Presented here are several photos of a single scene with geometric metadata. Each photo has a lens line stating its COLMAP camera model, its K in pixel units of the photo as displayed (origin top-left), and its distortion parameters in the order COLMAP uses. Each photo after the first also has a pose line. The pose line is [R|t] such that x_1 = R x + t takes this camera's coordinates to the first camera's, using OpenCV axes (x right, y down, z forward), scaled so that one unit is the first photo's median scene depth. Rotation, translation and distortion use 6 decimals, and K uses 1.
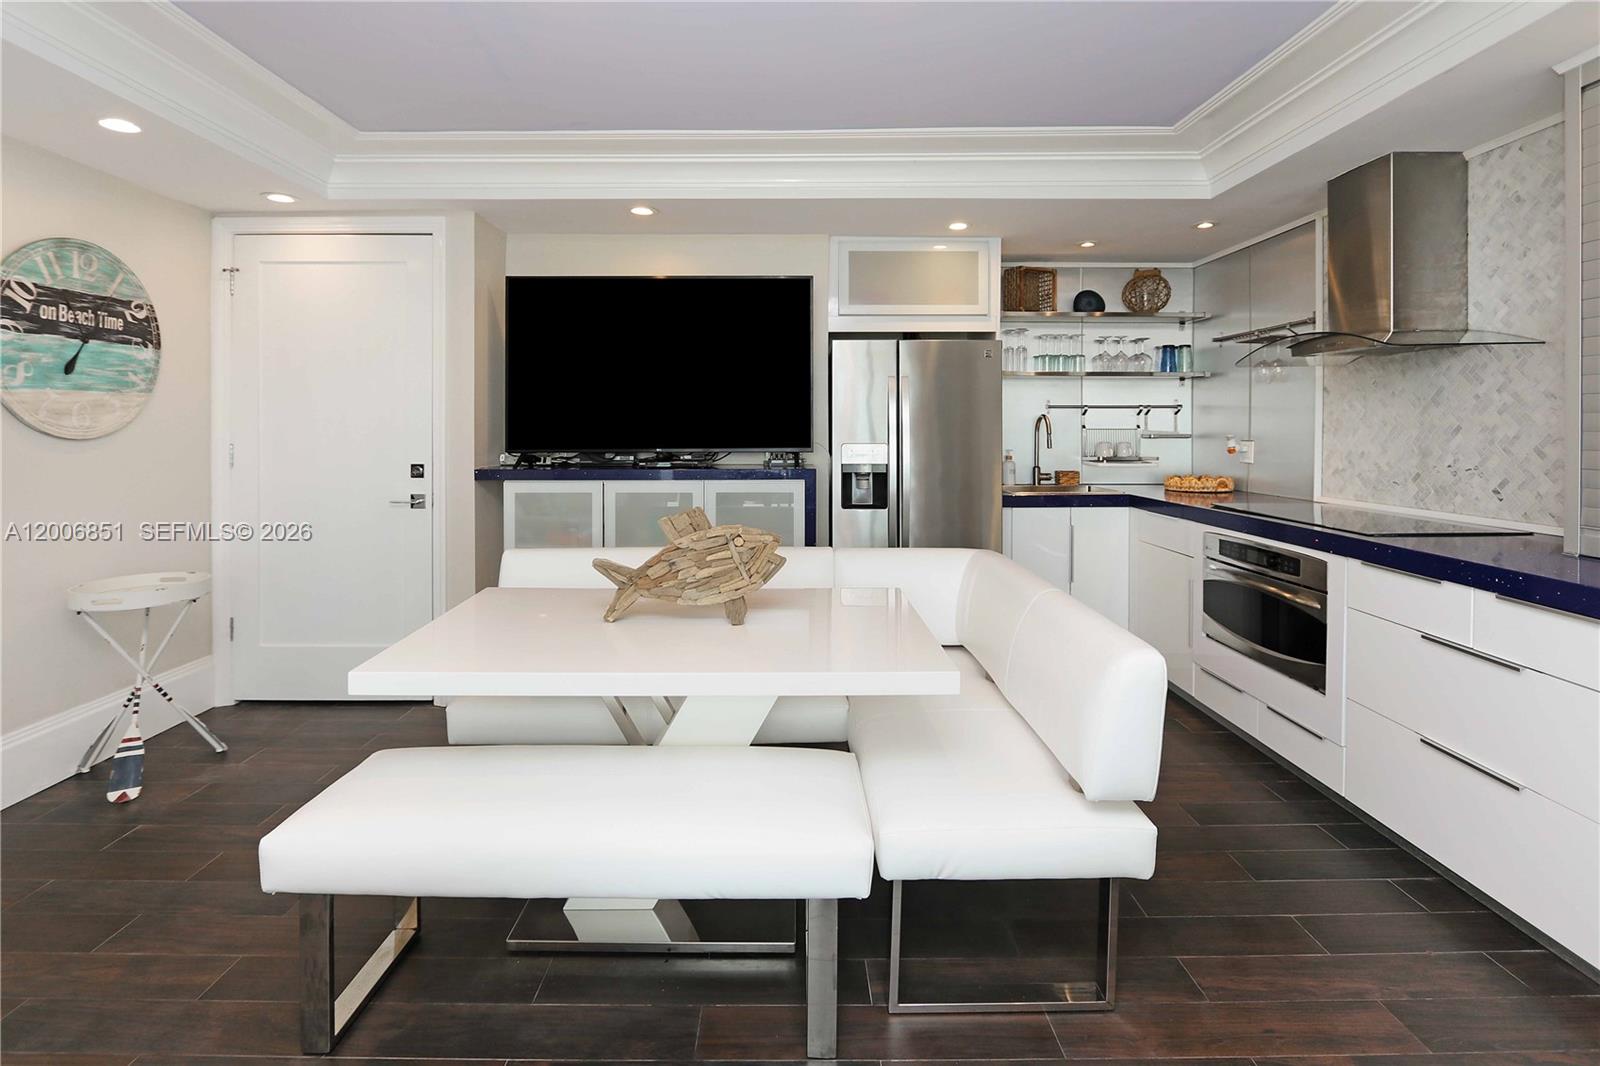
lens RADIAL K [[818.4, 0, 842.2], [0, 818.4, 434.9], [0, 0, 1]] dist [-0.012444, -0.000396]
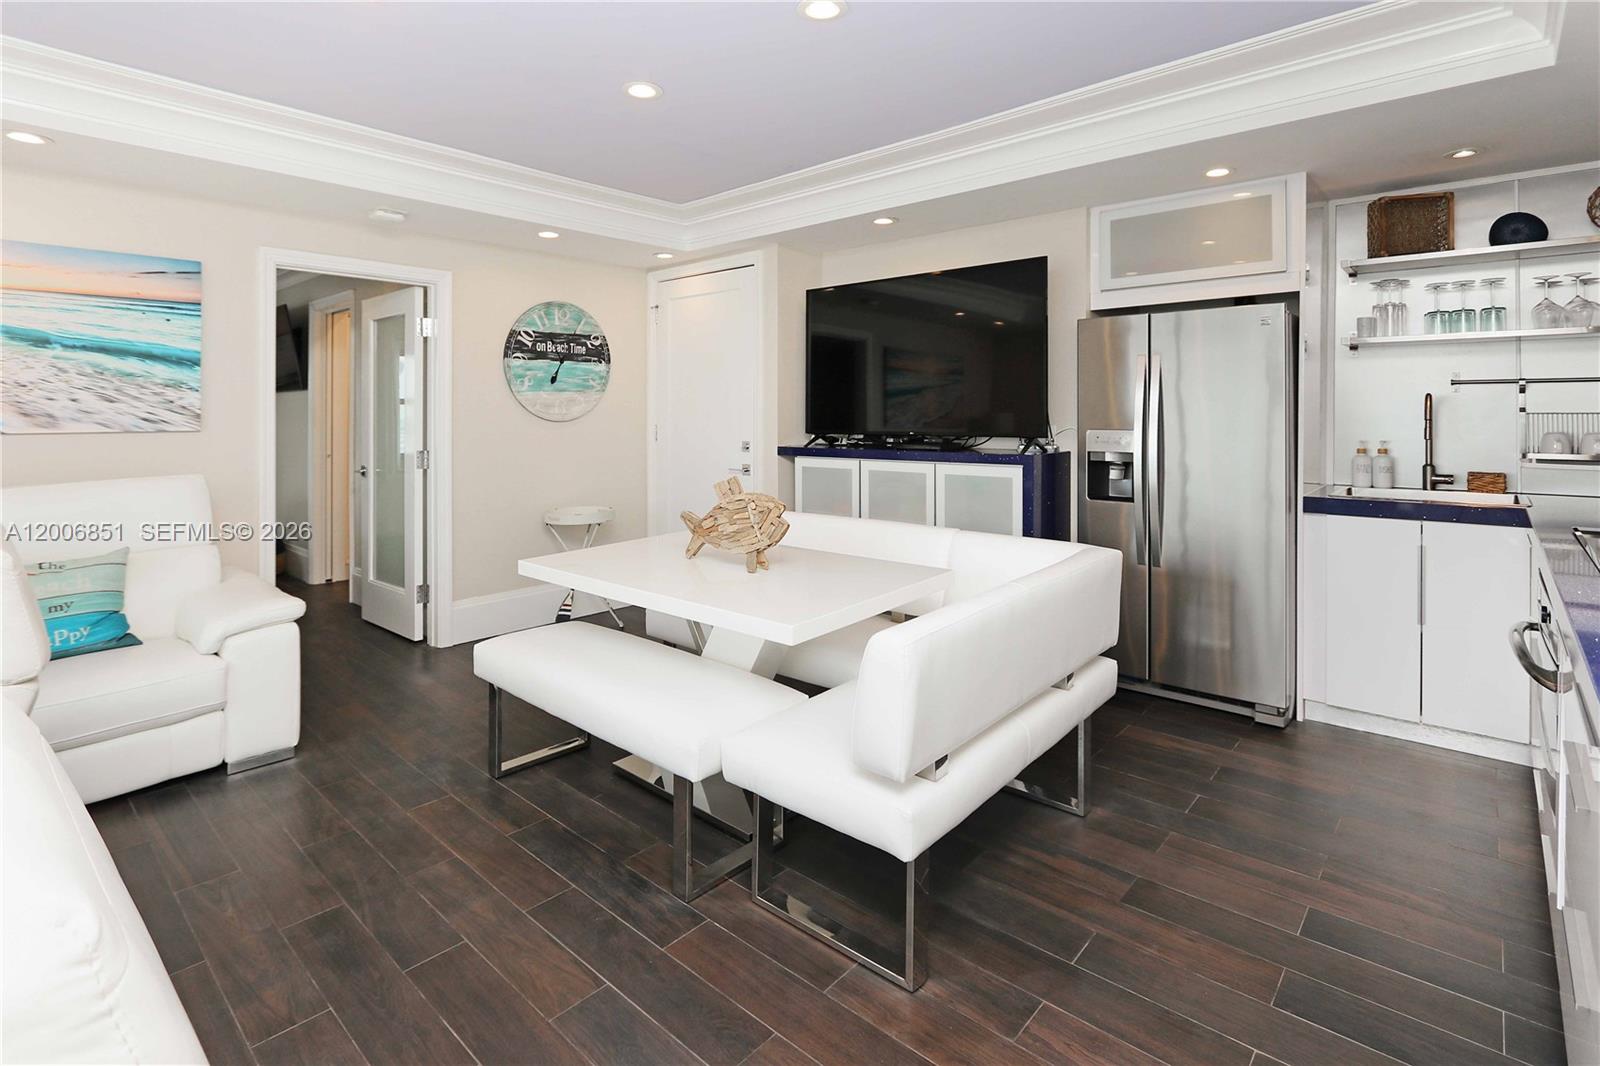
lens RADIAL K [[860.7, 0, 784.2], [0, 860.7, 419.1], [0, 0, 1]] dist [-0.002274, -0.006199]
pose [[0.696550, 0.002691, -0.717503, 0.586275], [-0.003280, 0.999994, 0.000565, -0.001230], [0.717501, 0.001960, 0.696555, 0.086491]]
